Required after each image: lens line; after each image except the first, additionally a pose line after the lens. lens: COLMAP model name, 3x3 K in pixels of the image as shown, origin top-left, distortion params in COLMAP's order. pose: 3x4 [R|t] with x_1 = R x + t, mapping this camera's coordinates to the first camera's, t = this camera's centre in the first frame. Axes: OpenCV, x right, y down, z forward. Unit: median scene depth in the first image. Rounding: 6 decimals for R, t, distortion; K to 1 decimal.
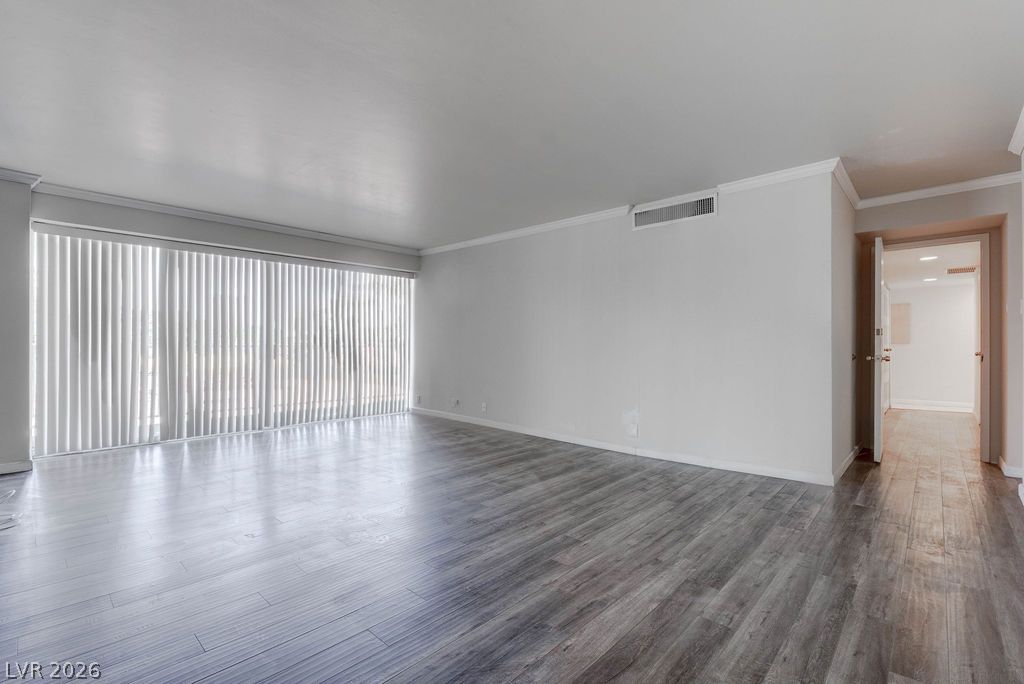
lens RADIAL K [[454.7, 0, 512.0], [0, 454.7, 342.0], [0, 0, 1]] dist [-0.002676, -0.000599]
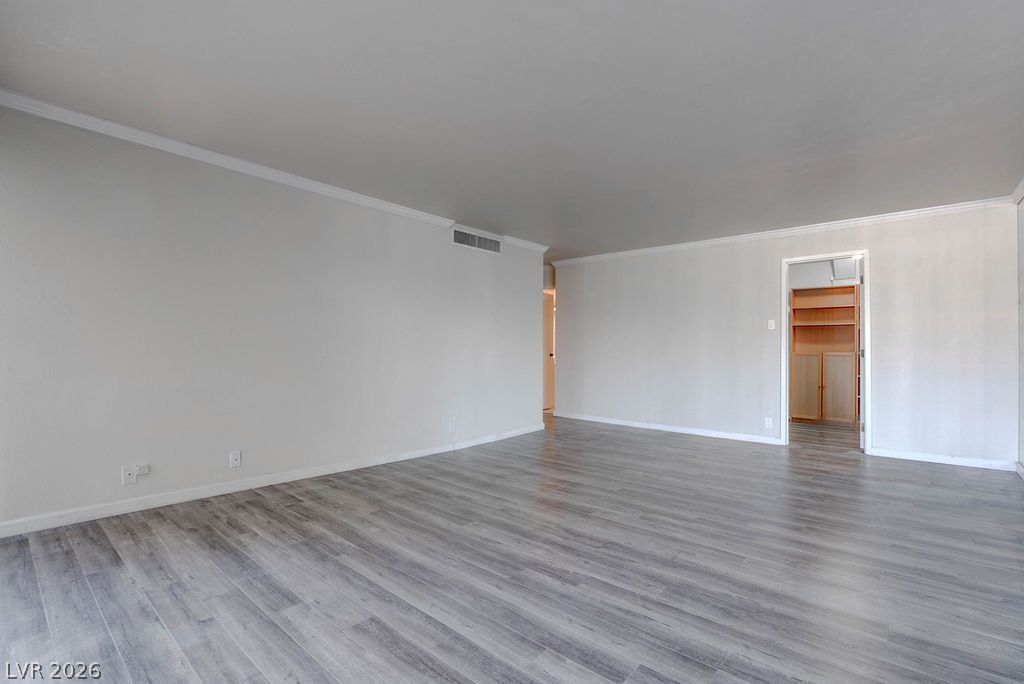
lens RADIAL K [[463.9, 0, 506.0], [0, 463.9, 349.9], [0, 0, 1]] dist [-0.005063, -0.000374]
pose [[-0.026696, 0.008538, 0.999607, -1.171477], [-0.013083, 0.999875, -0.008890, 0.020076], [-0.999558, -0.013315, -0.026581, 1.263995]]
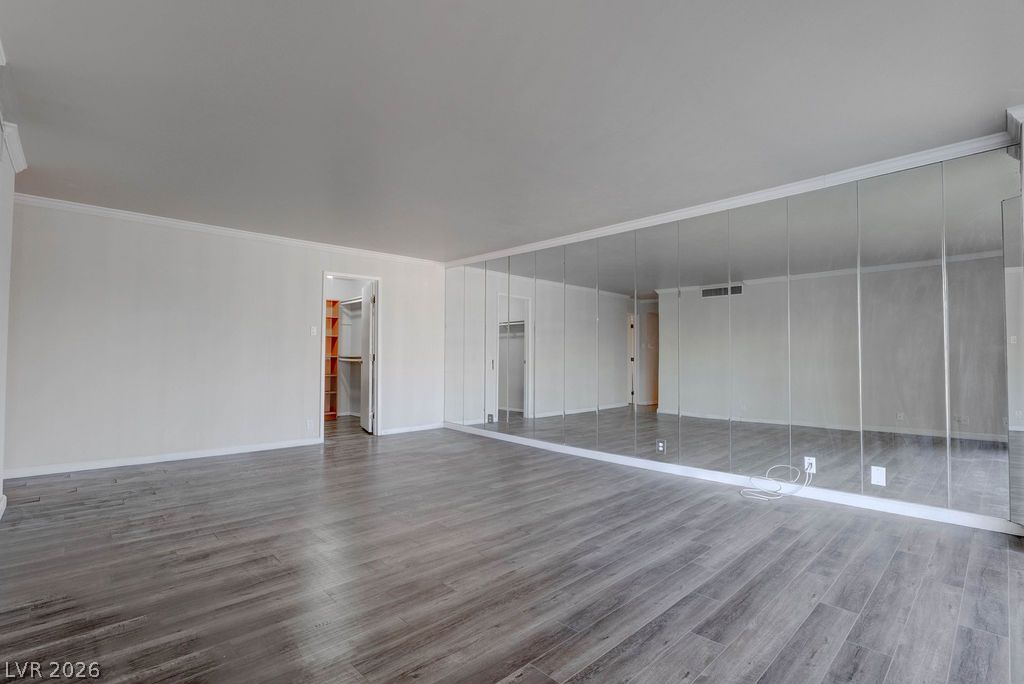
lens RADIAL K [[470.9, 0, 505.9], [0, 470.9, 344.8], [0, 0, 1]] dist [-0.013572, 0.000663]
pose [[-0.997865, 0.001469, 0.065299, -0.409349], [-0.001130, 0.999209, -0.039758, 0.018469], [-0.065305, -0.039747, -0.997073, 1.999360]]
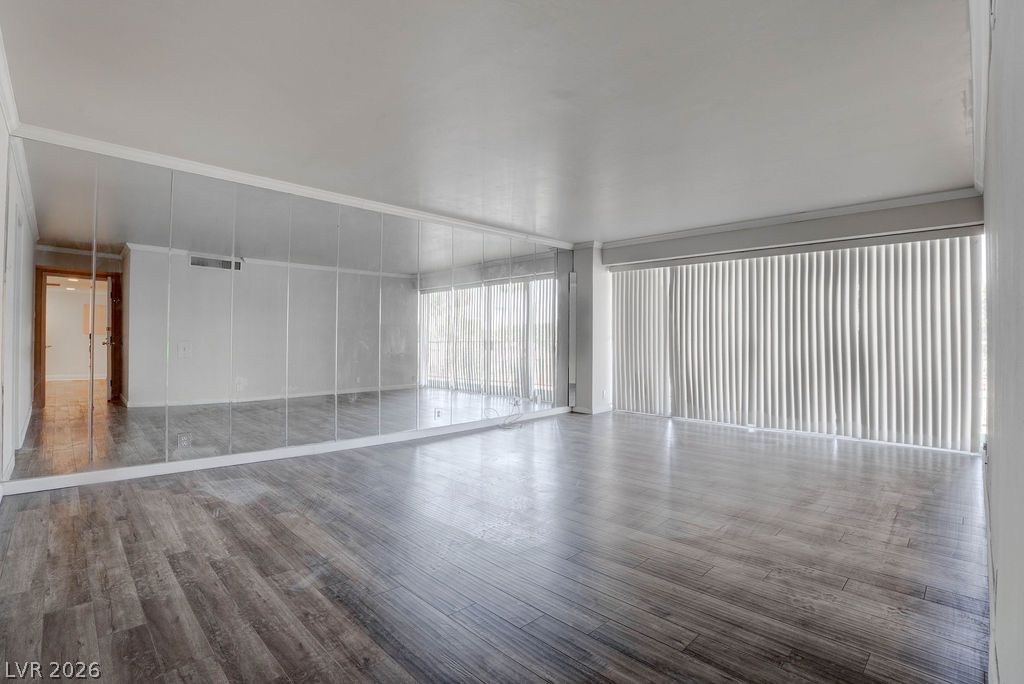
lens RADIAL K [[474.5, 0, 510.9], [0, 474.5, 345.8], [0, 0, 1]] dist [-0.079150, 0.023542]
pose [[-0.031573, 0.008840, -0.999462, 0.865770], [-0.002214, 0.999958, 0.008914, 0.008928], [0.999499, 0.002494, -0.031553, 0.877637]]
